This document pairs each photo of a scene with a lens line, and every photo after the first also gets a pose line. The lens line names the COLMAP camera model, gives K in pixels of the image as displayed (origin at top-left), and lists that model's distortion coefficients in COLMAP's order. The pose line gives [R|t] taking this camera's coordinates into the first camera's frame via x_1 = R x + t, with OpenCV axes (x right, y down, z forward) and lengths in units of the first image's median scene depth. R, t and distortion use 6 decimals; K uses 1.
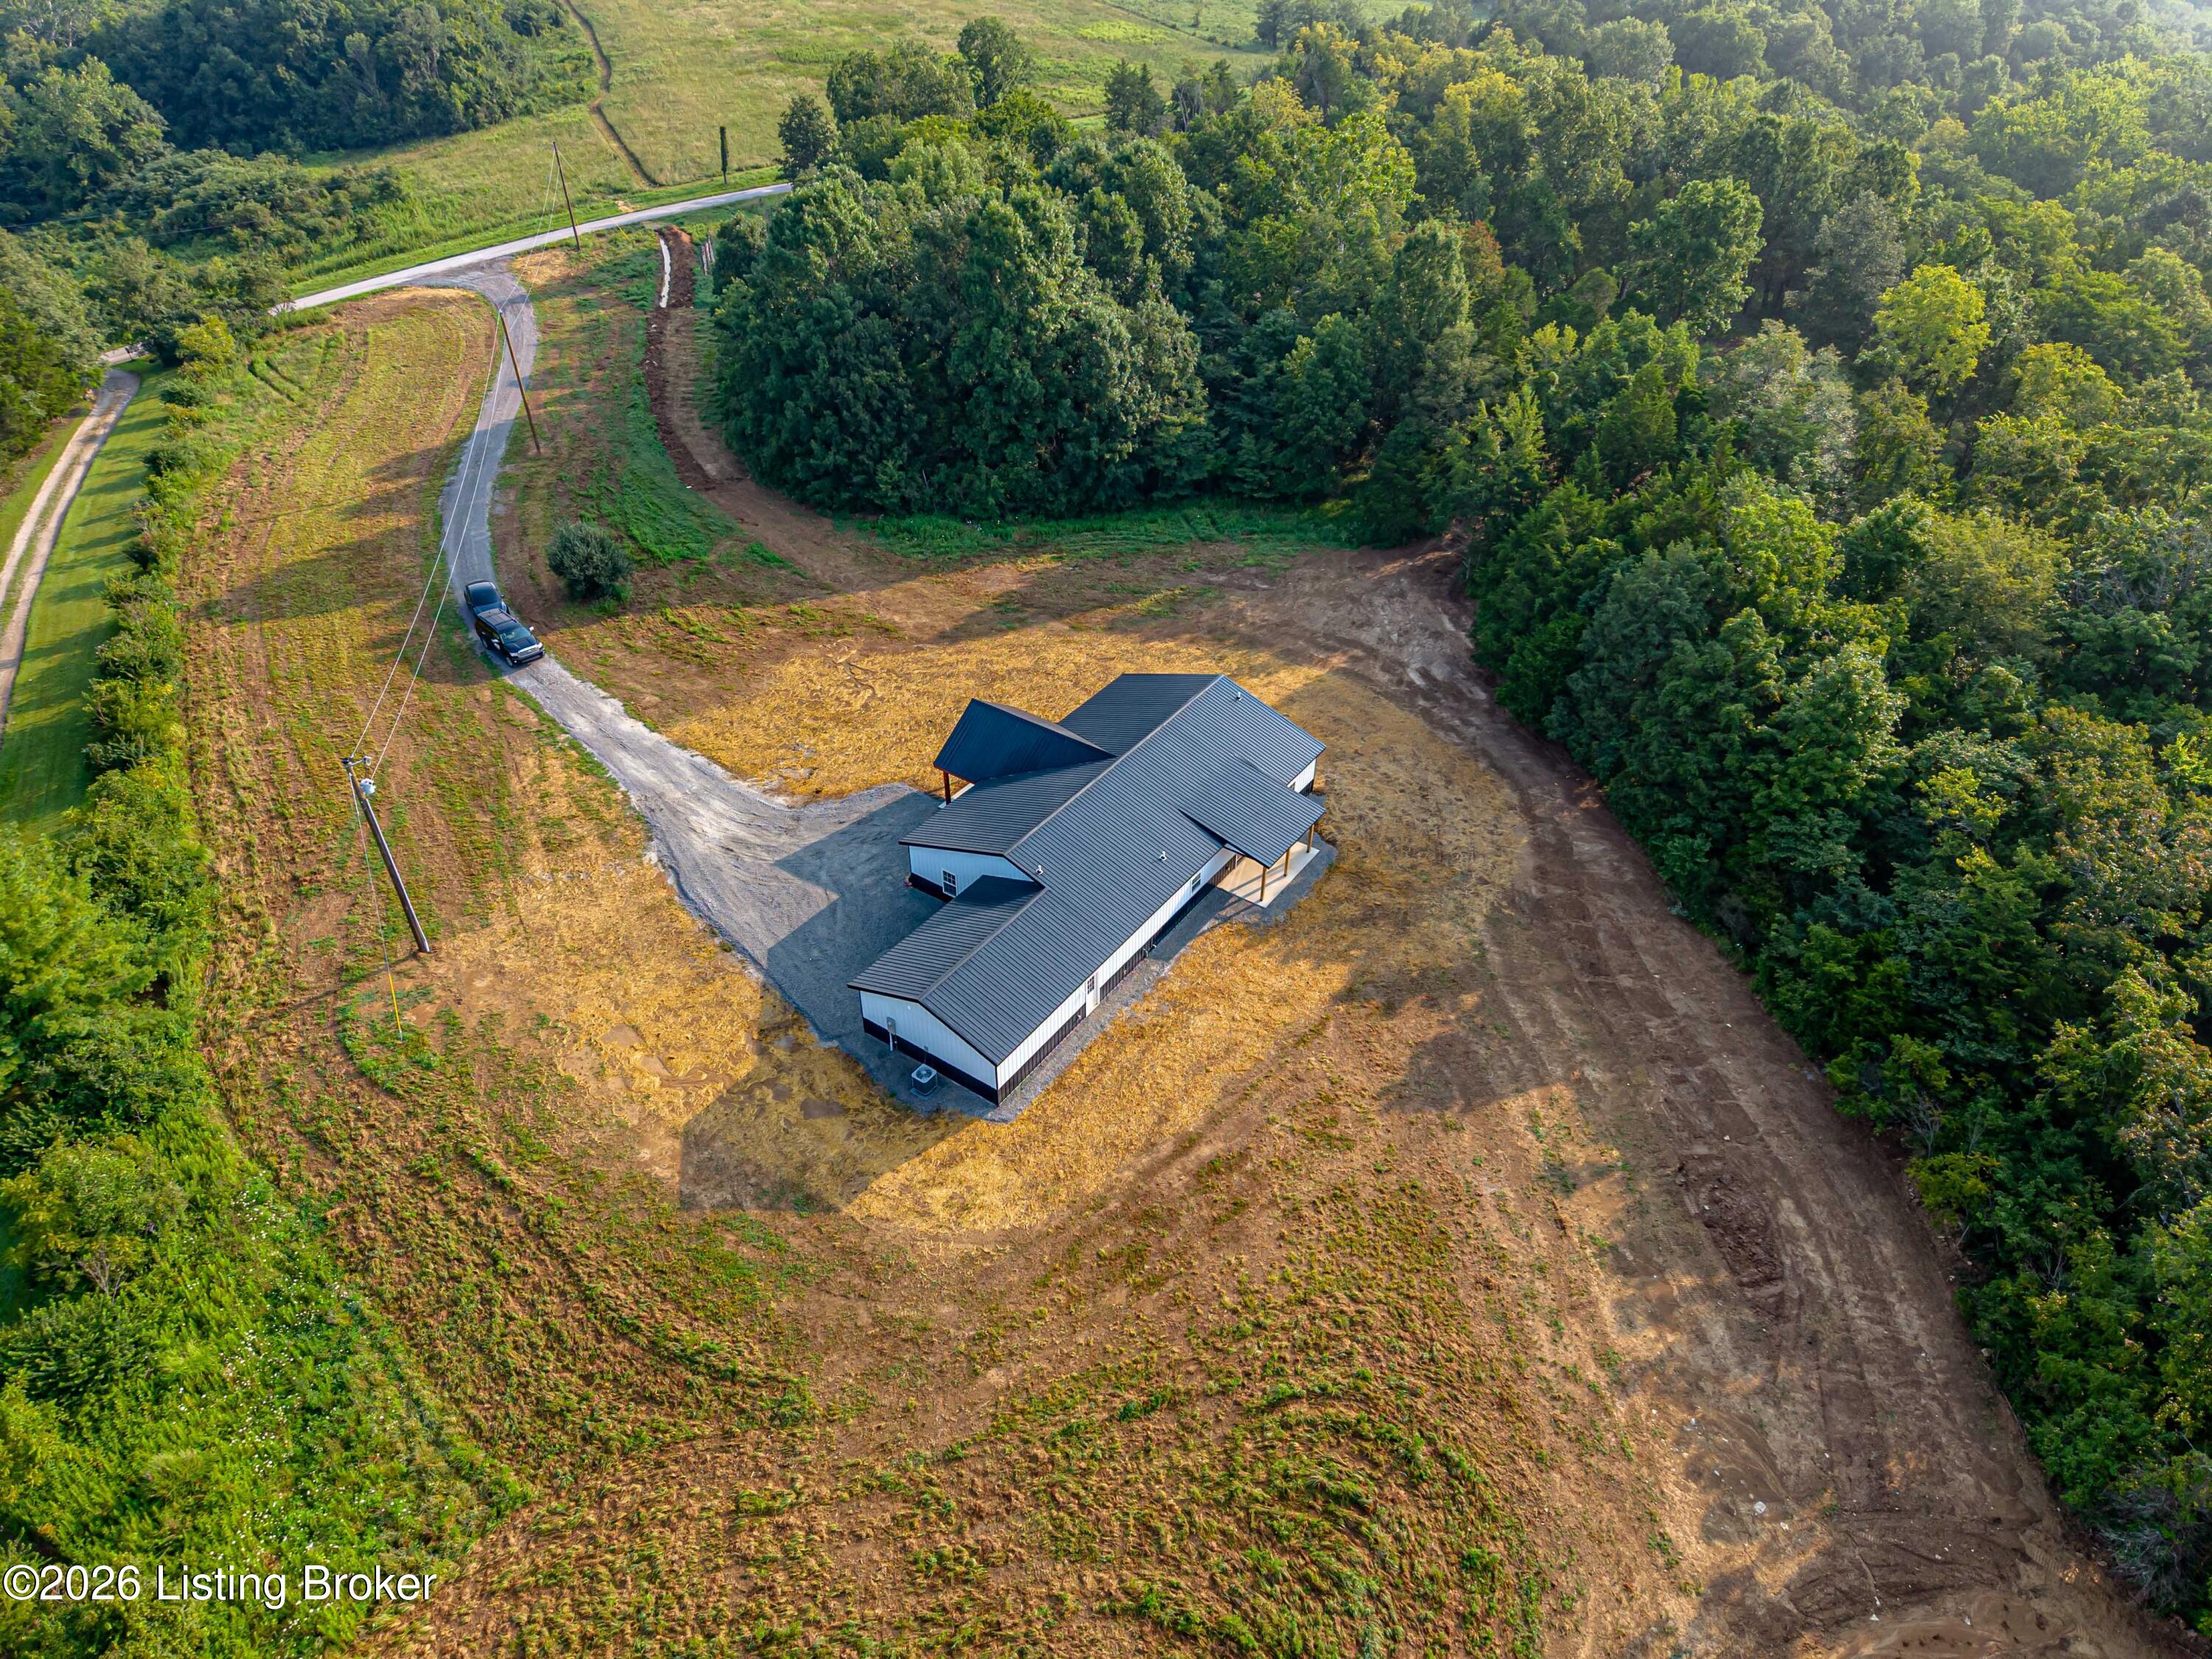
lens RADIAL K [[1432.1, 0, 1114.4], [0, 1432.1, 832.3], [0, 0, 1]] dist [0.234636, -0.264480]
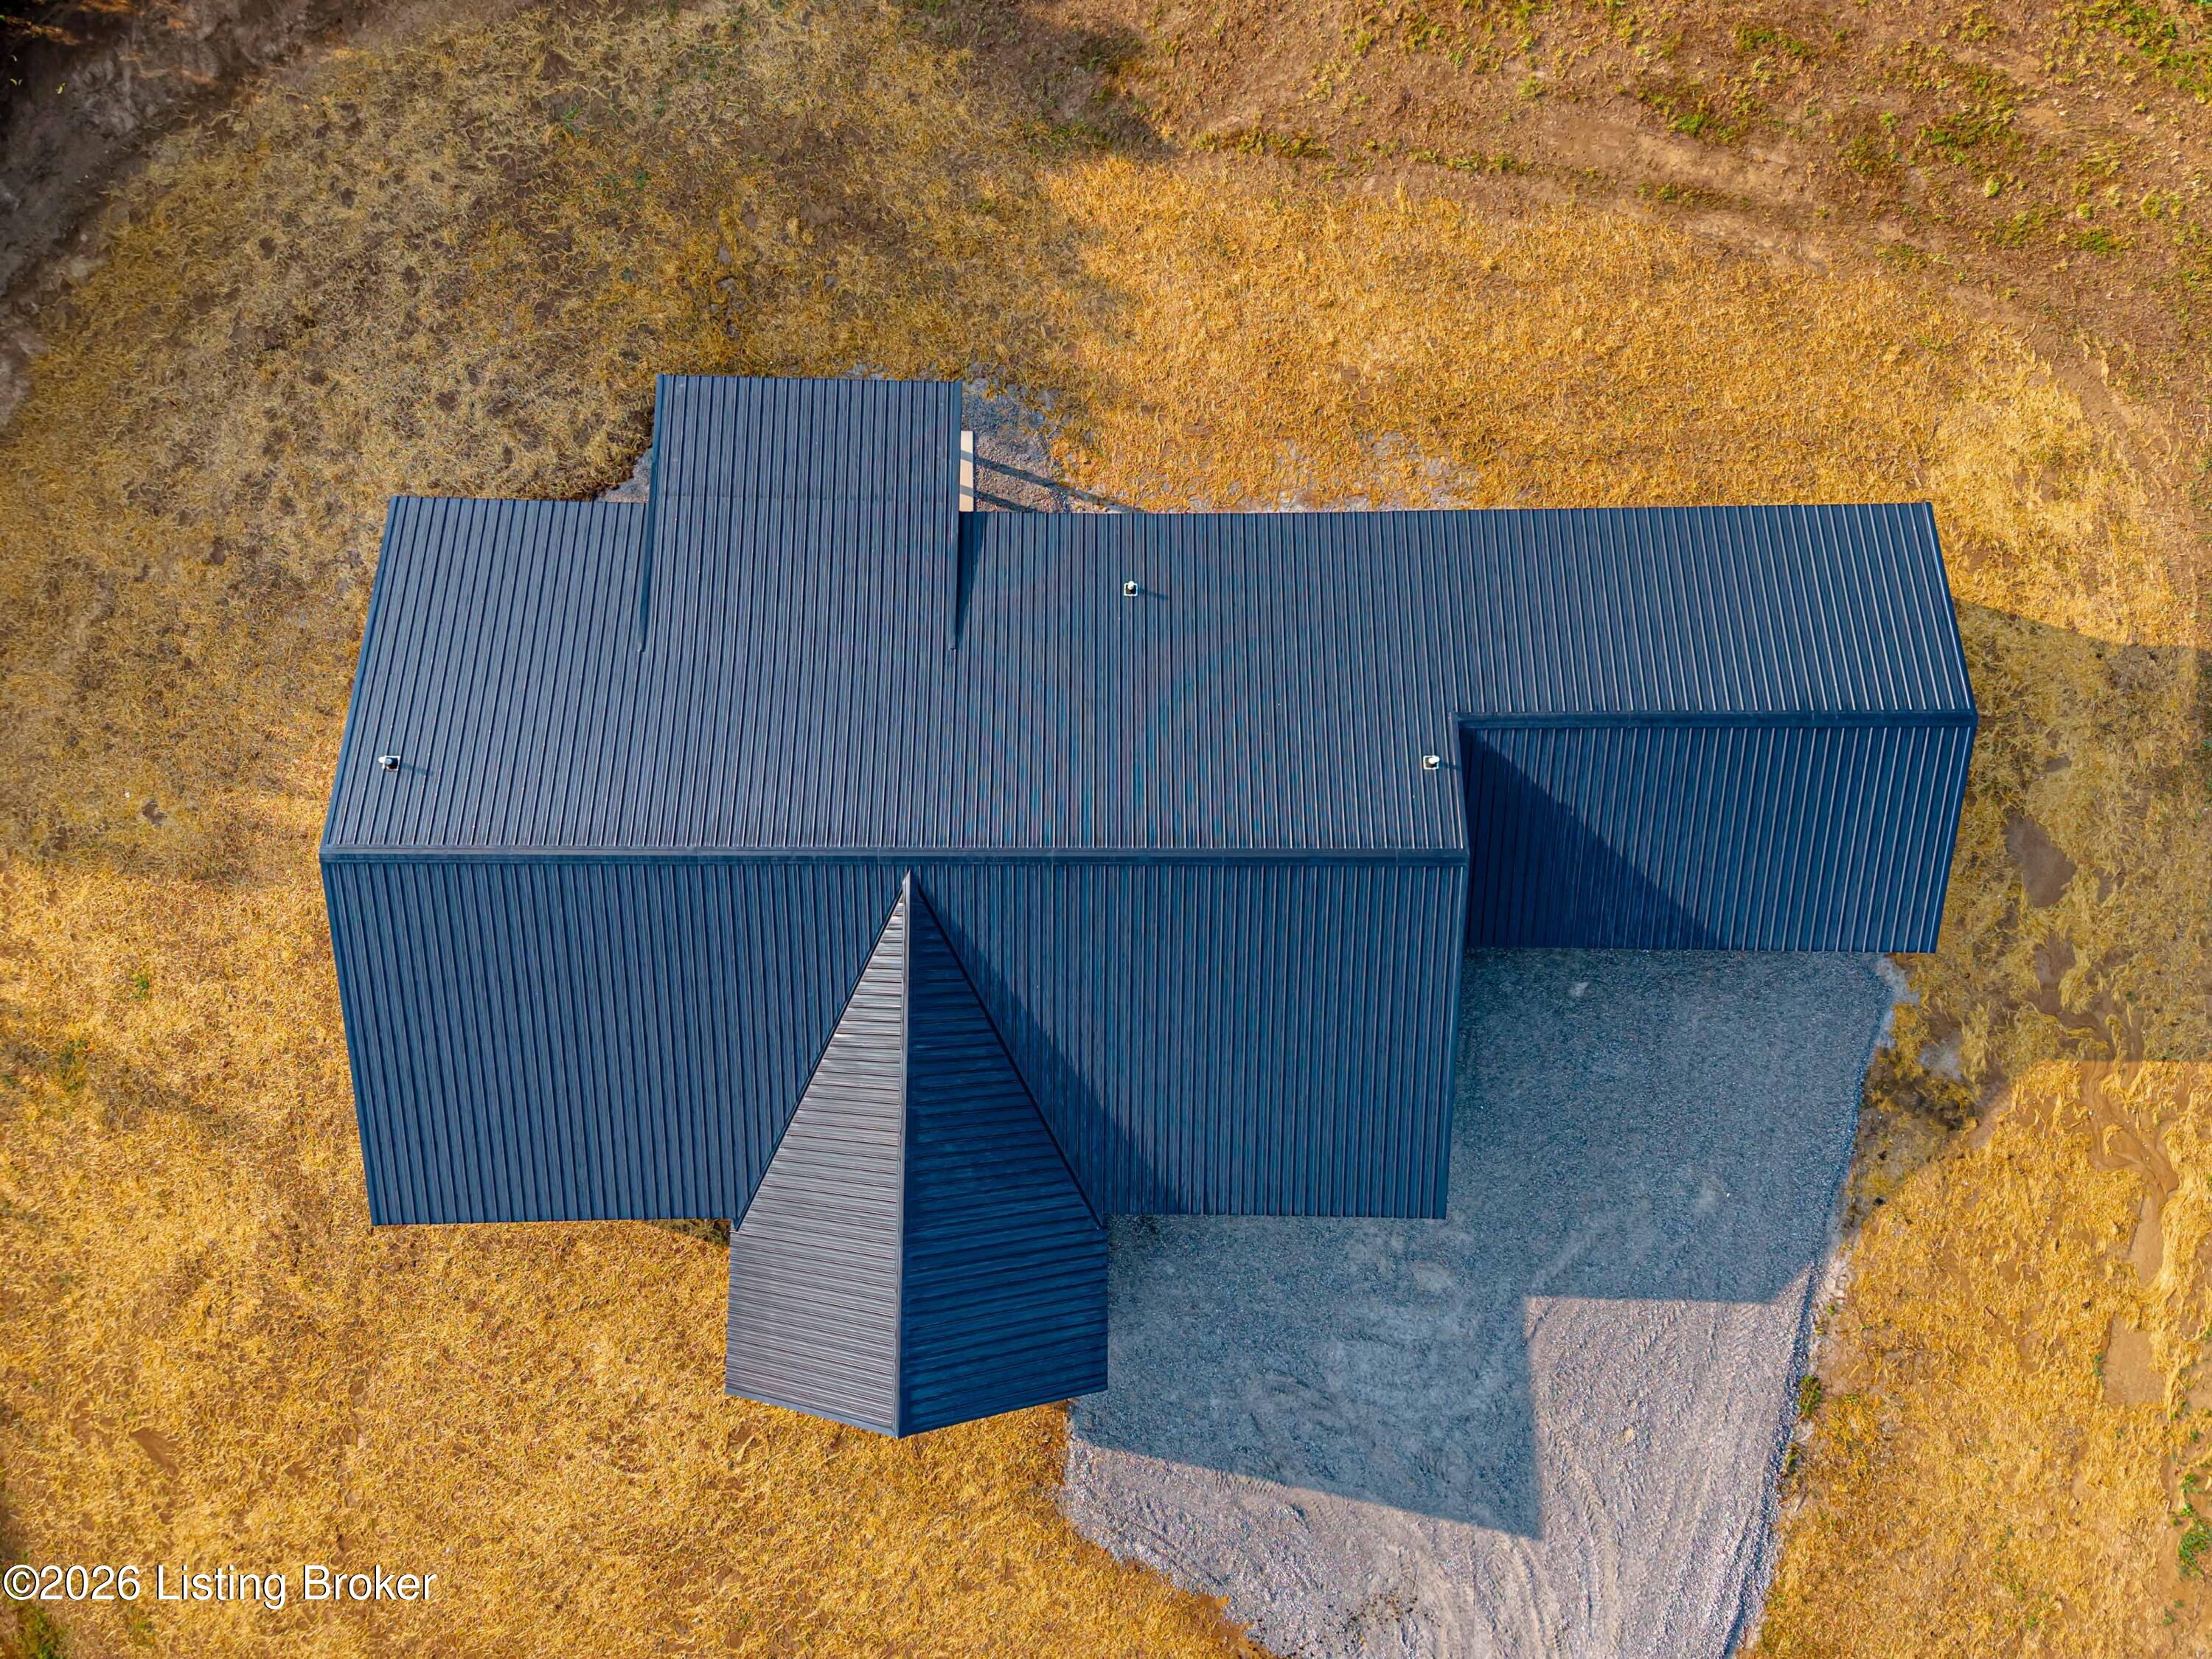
lens RADIAL K [[1428.1, 0, 1106.0], [0, 1428.1, 829.5], [0, 0, 1]] dist [0.201292, -0.209250]
pose [[-0.567098, -0.823136, 0.029106, -0.024438], [0.492053, -0.310237, 0.813411, -0.287117], [-0.660518, 0.475606, 0.580961, 0.716370]]
